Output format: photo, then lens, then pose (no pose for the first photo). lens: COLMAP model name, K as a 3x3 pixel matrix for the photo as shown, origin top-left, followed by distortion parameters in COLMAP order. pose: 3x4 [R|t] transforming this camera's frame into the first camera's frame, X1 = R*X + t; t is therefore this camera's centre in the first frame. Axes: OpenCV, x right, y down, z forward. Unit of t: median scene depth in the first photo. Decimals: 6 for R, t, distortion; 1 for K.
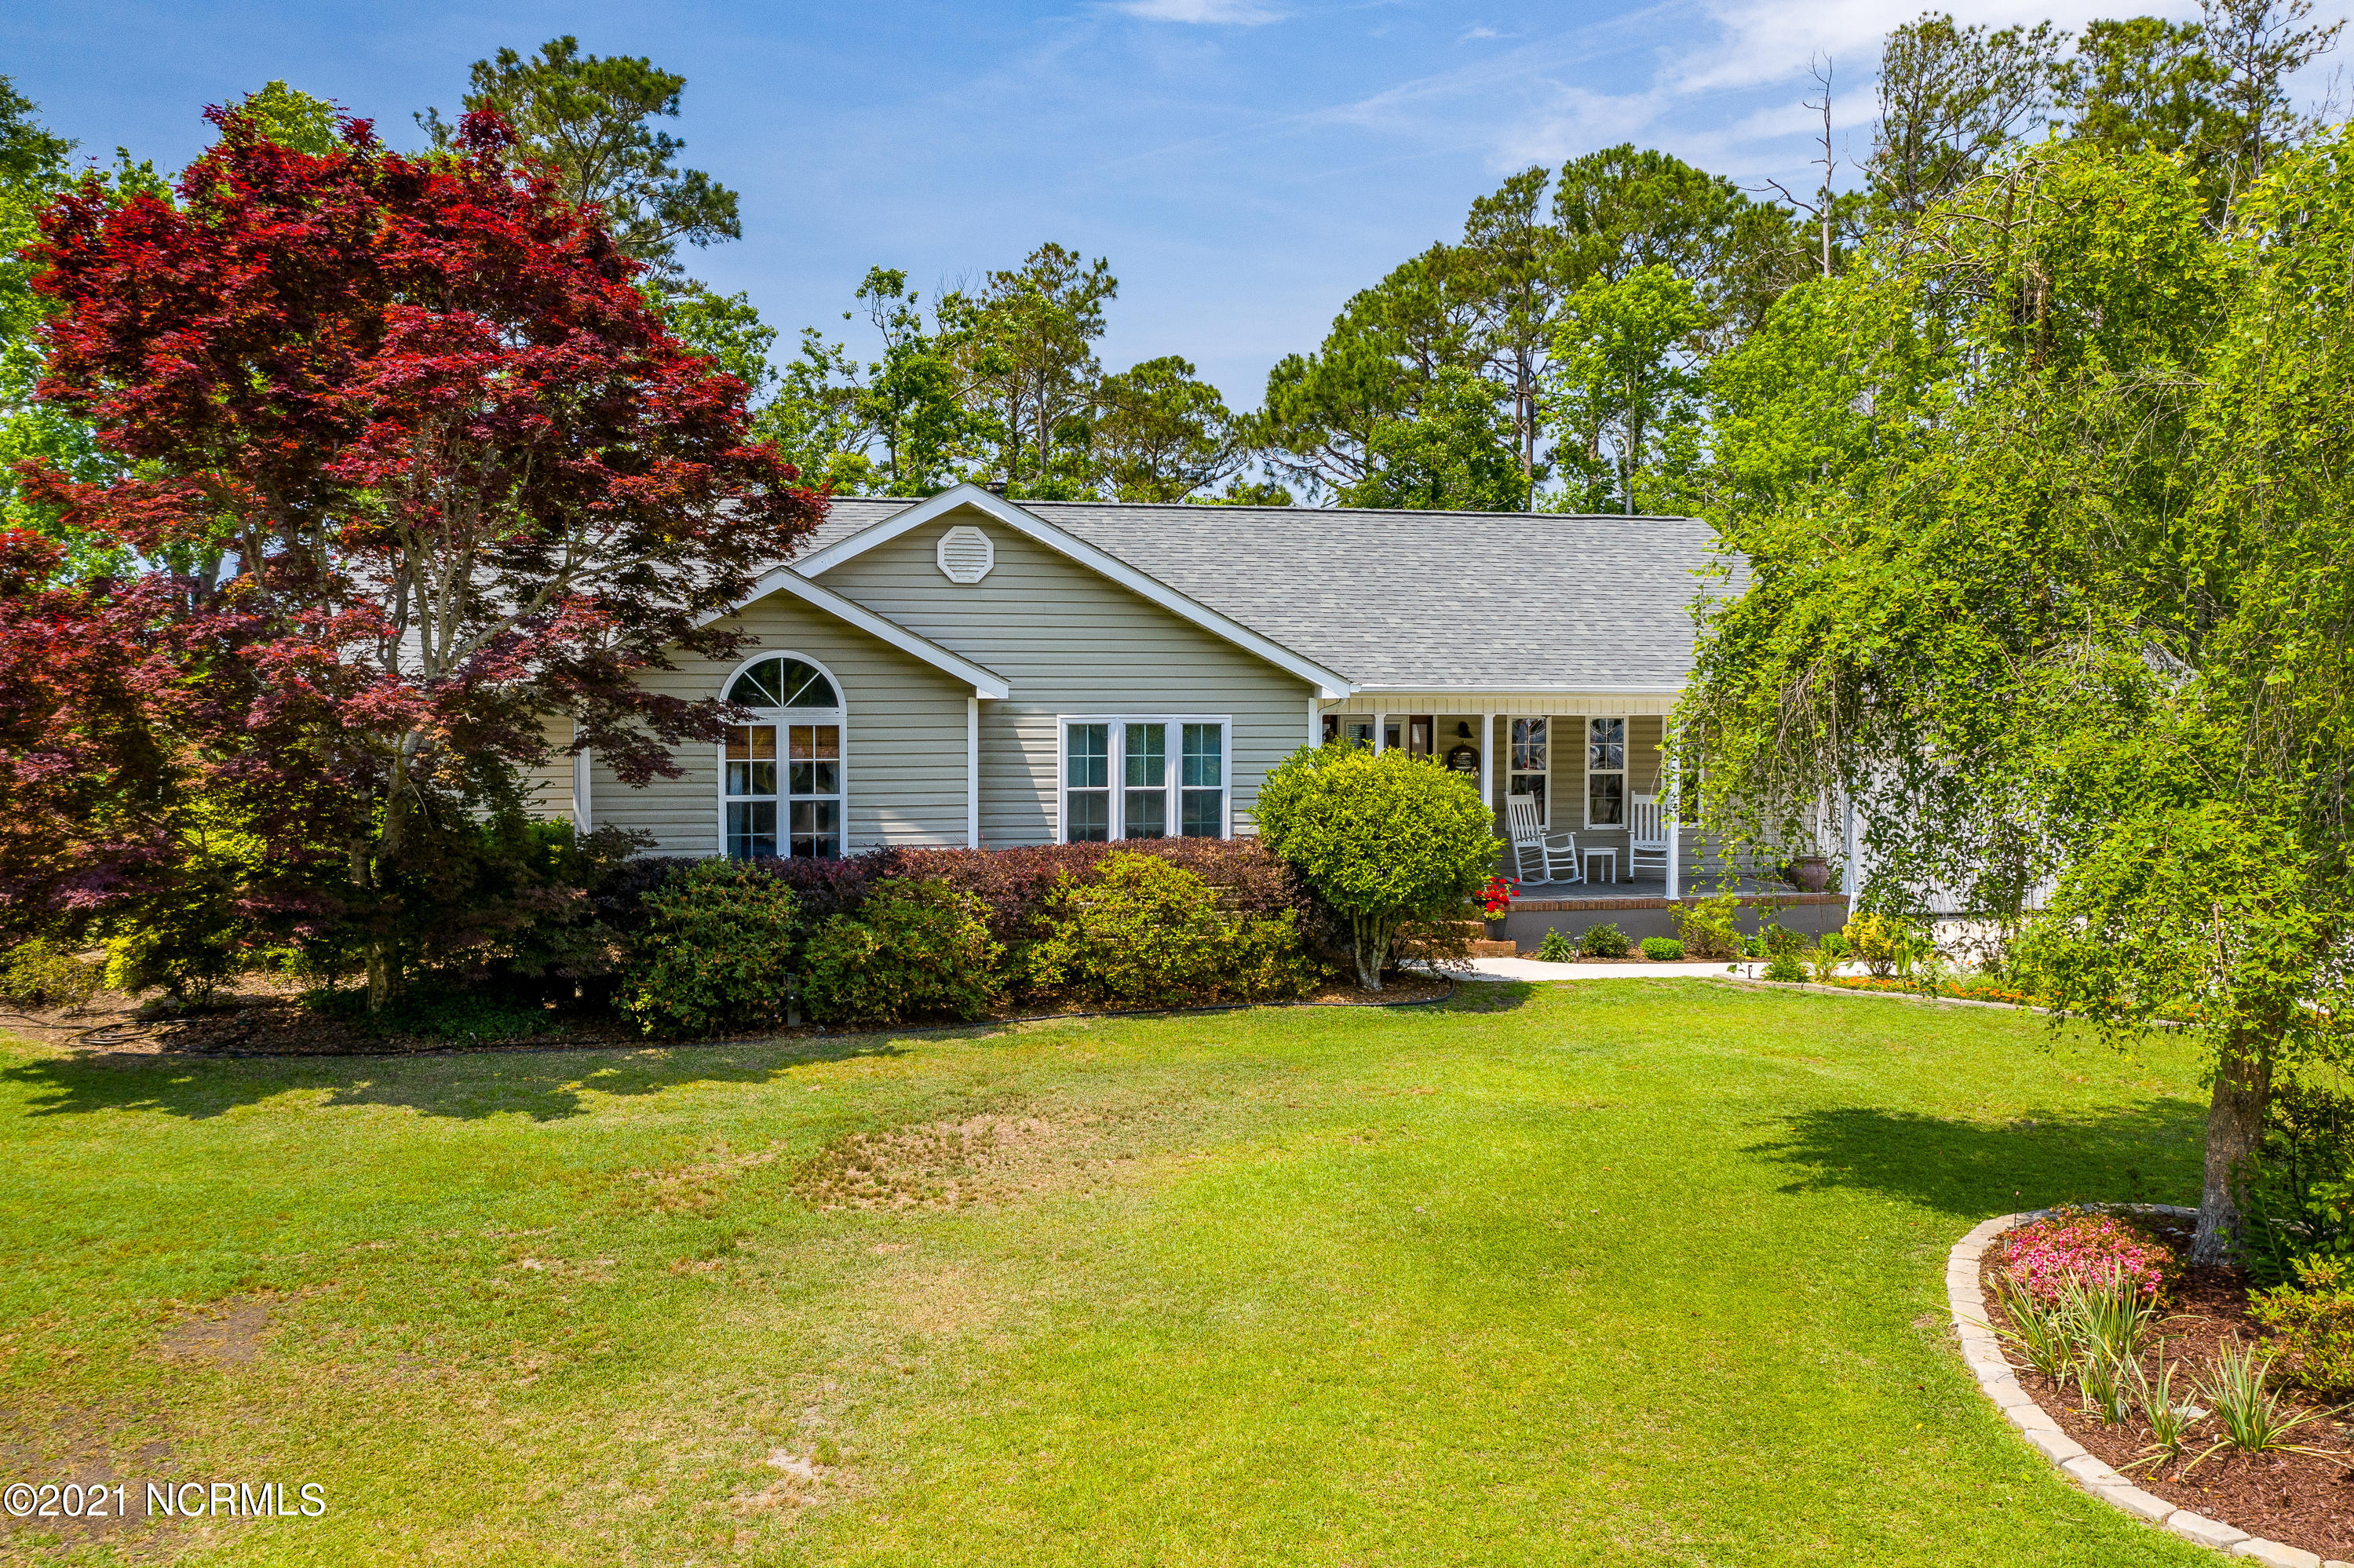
lens RADIAL K [[1850.7, 0, 1177.0], [0, 1850.7, 784.0], [0, 0, 1]] dist [0.002276, -0.037799]
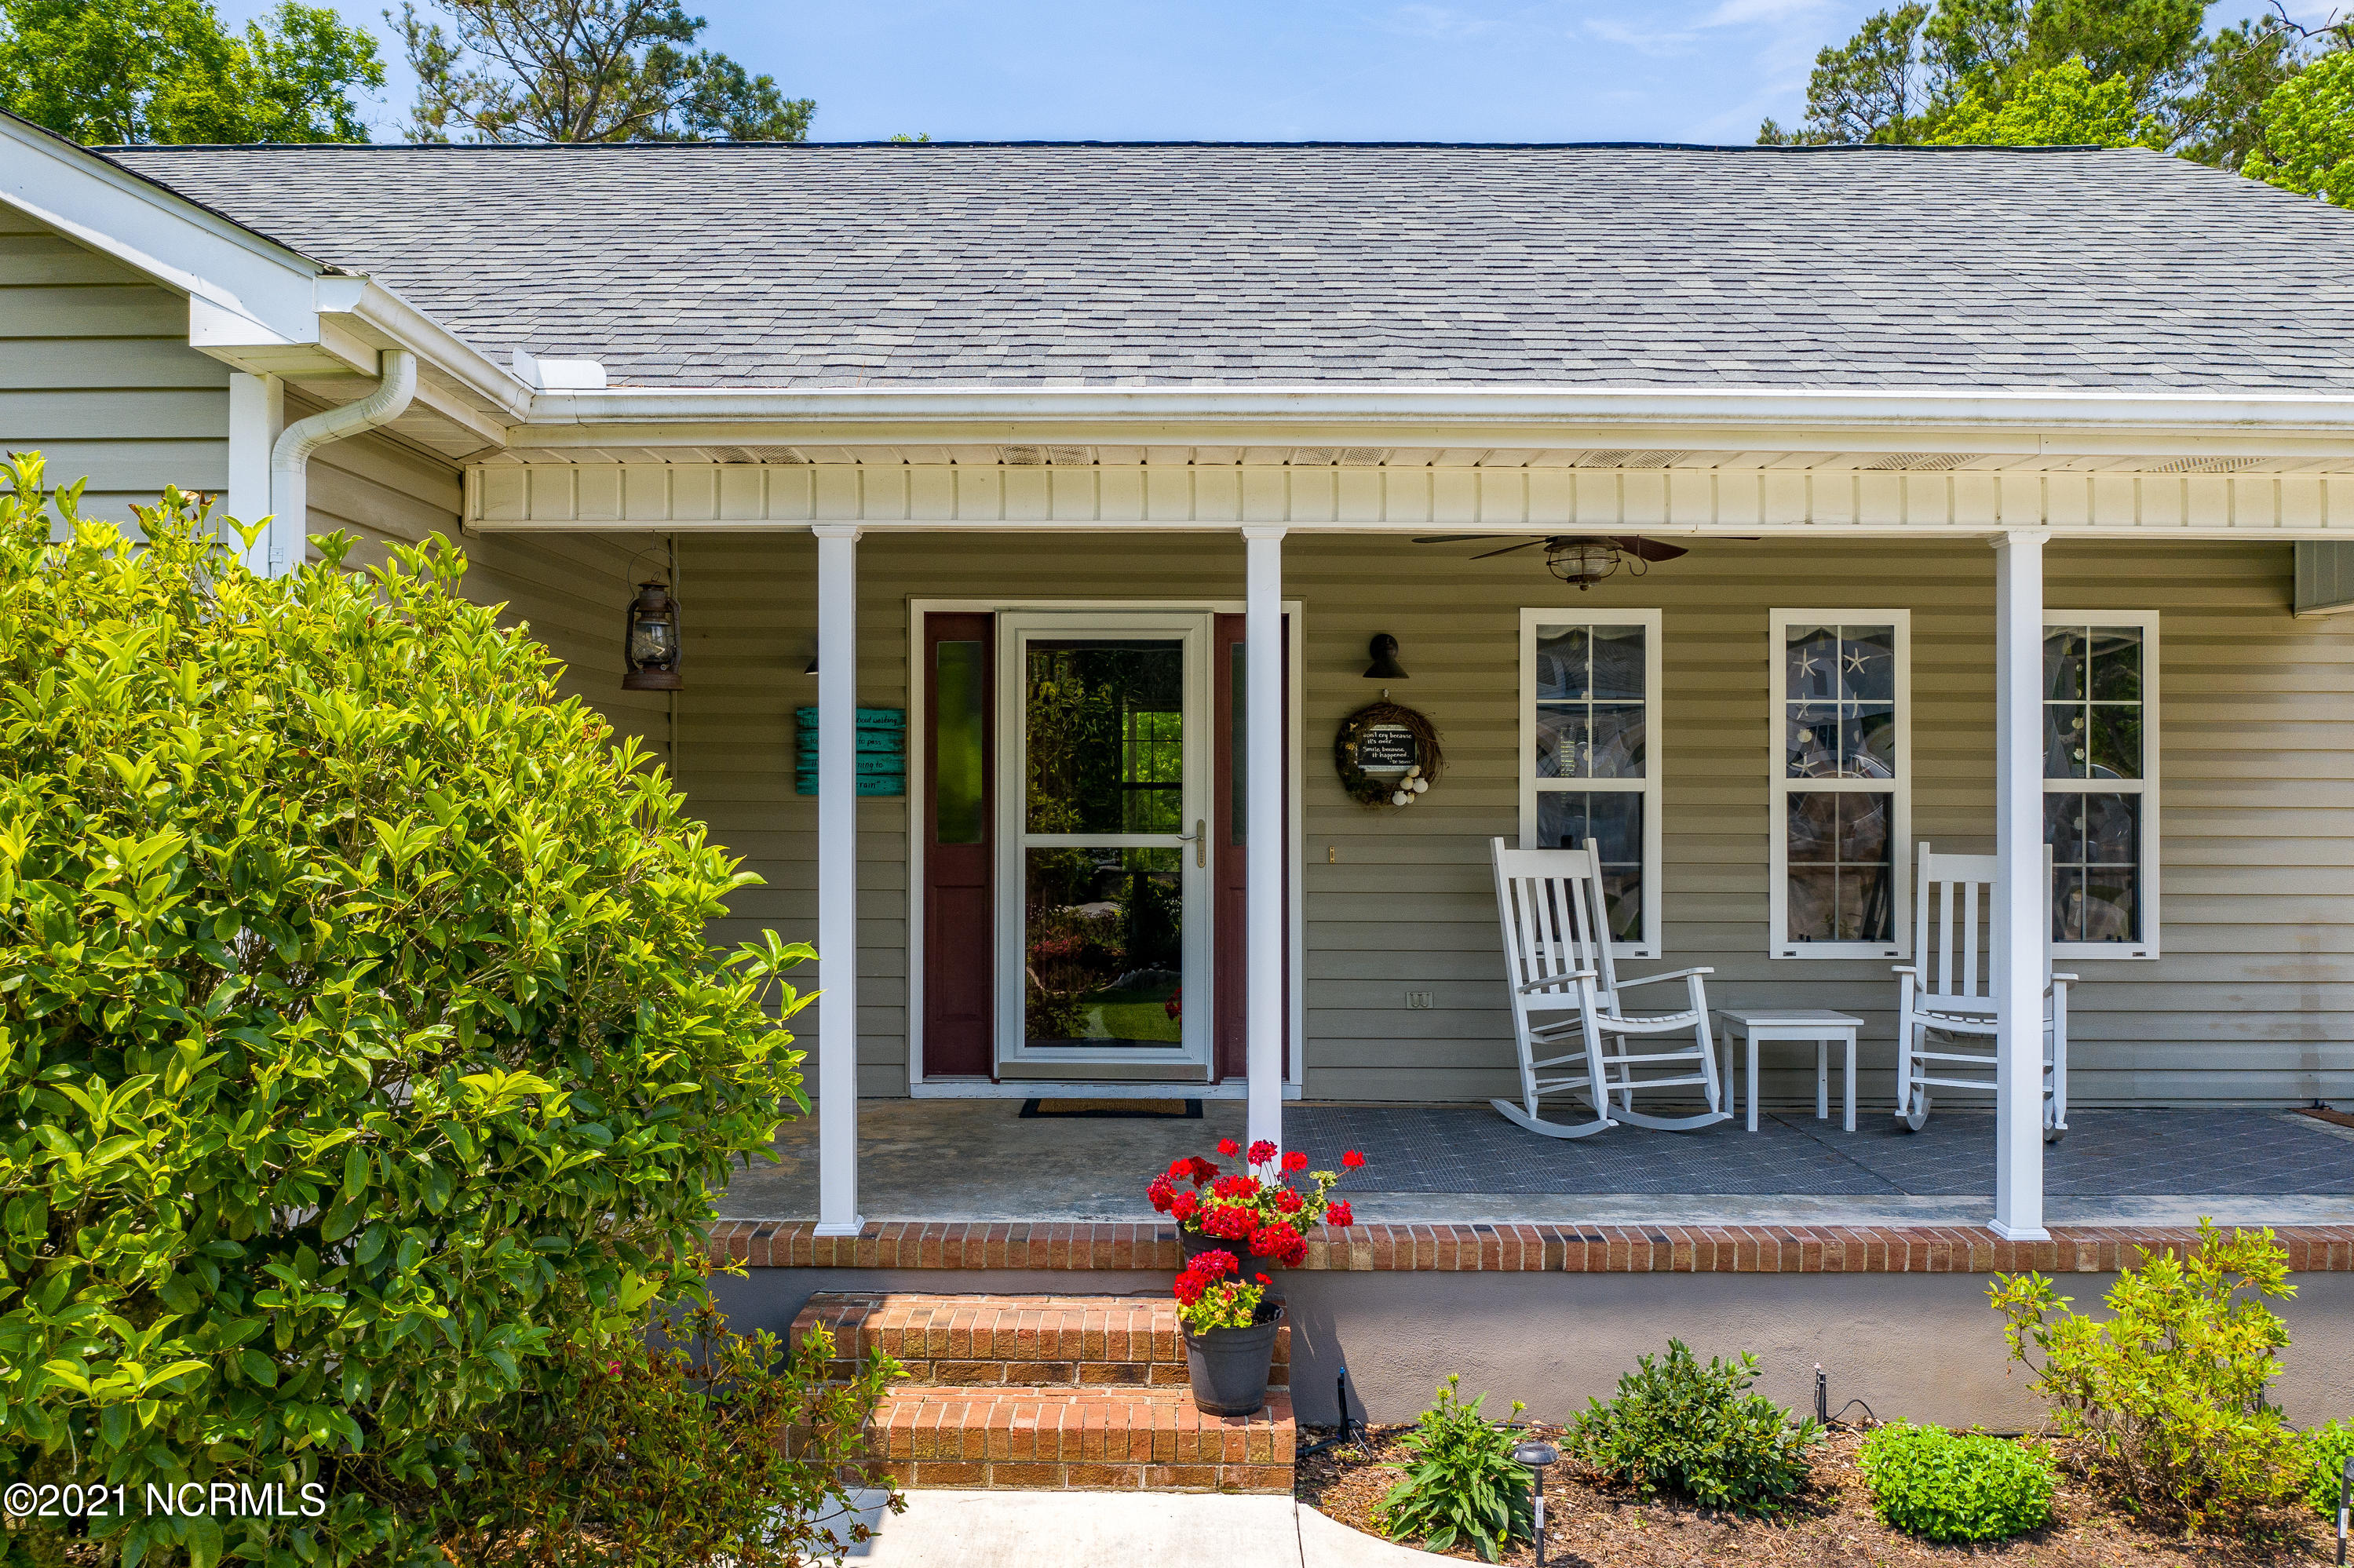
lens RADIAL K [[1867.1, 0, 1177.0], [0, 1867.1, 784.0], [0, 0, 1]] dist [-0.019792, 0.006887]
pose [[0.975386, -0.001084, -0.220504, 0.247889], [-0.011026, 0.998497, -0.053680, 0.016365], [0.220230, 0.054790, 0.973908, 0.845953]]
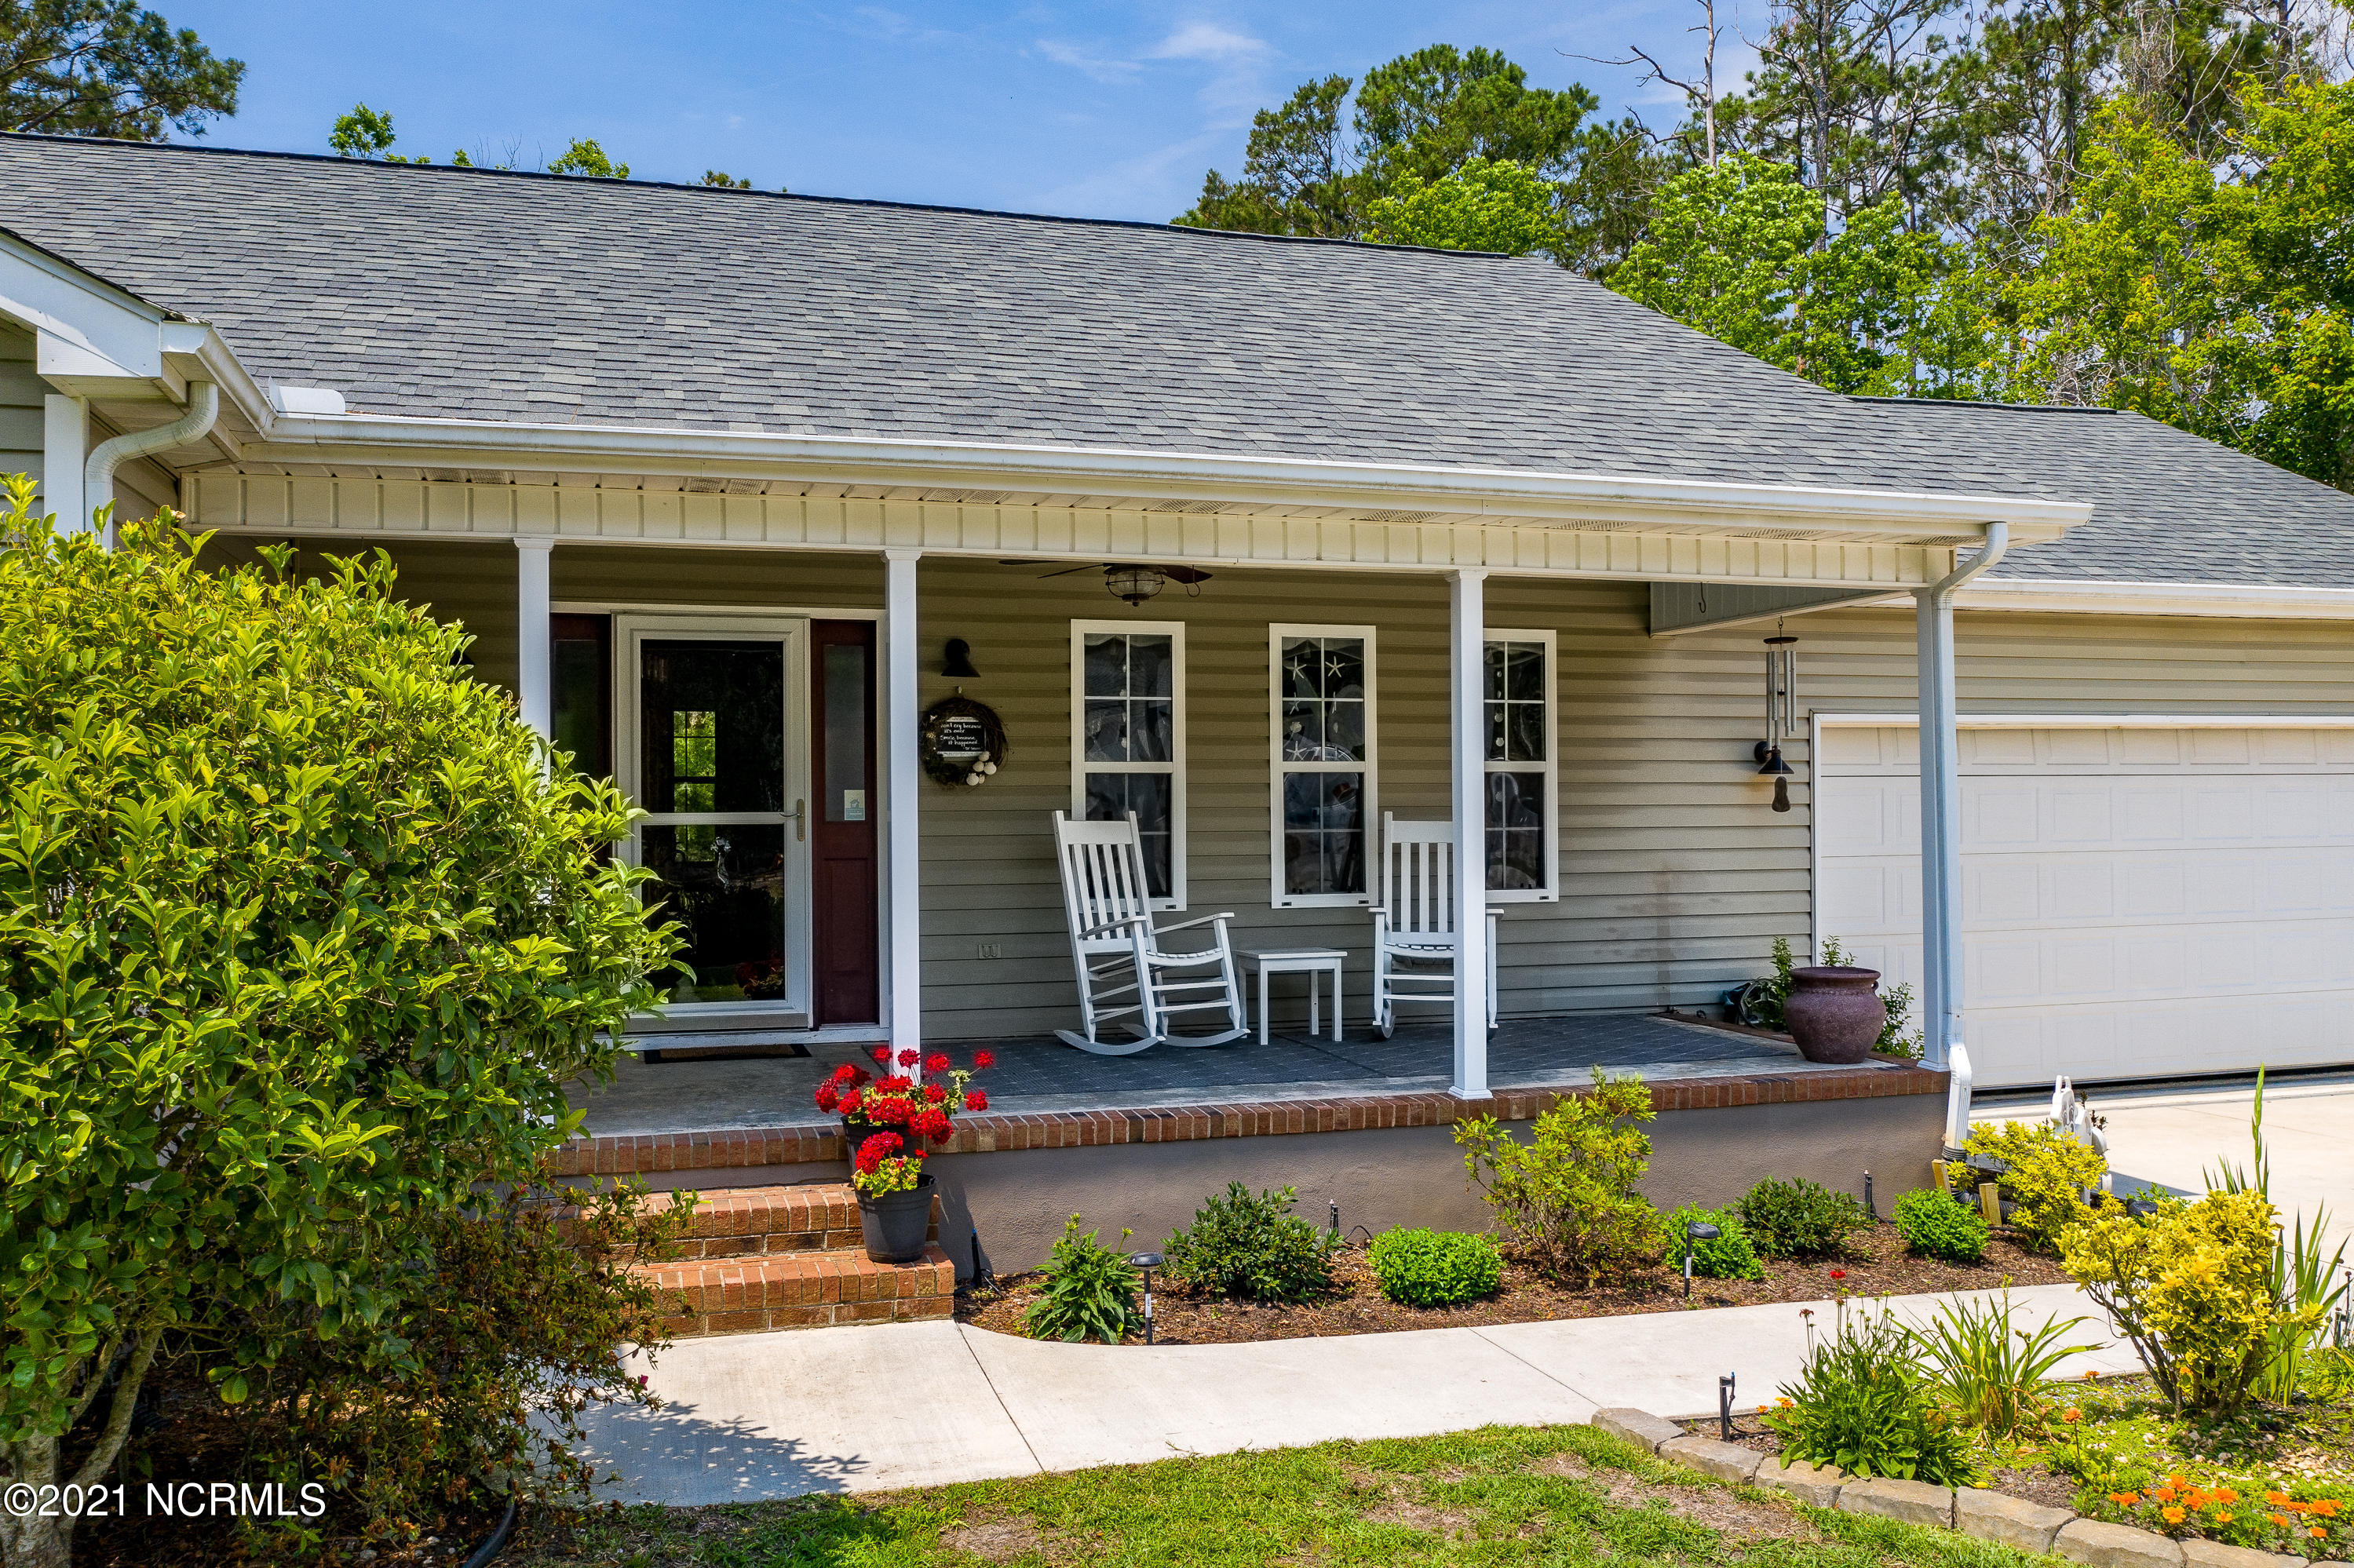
lens RADIAL K [[1867.1, 0, 1177.0], [0, 1867.1, 784.0], [0, 0, 1]] dist [-0.019792, 0.006887]
pose [[0.997414, -0.008127, 0.071413, 0.221778], [0.012214, 0.998300, -0.056985, 0.026836], [-0.070828, 0.057710, 0.995818, 0.768574]]
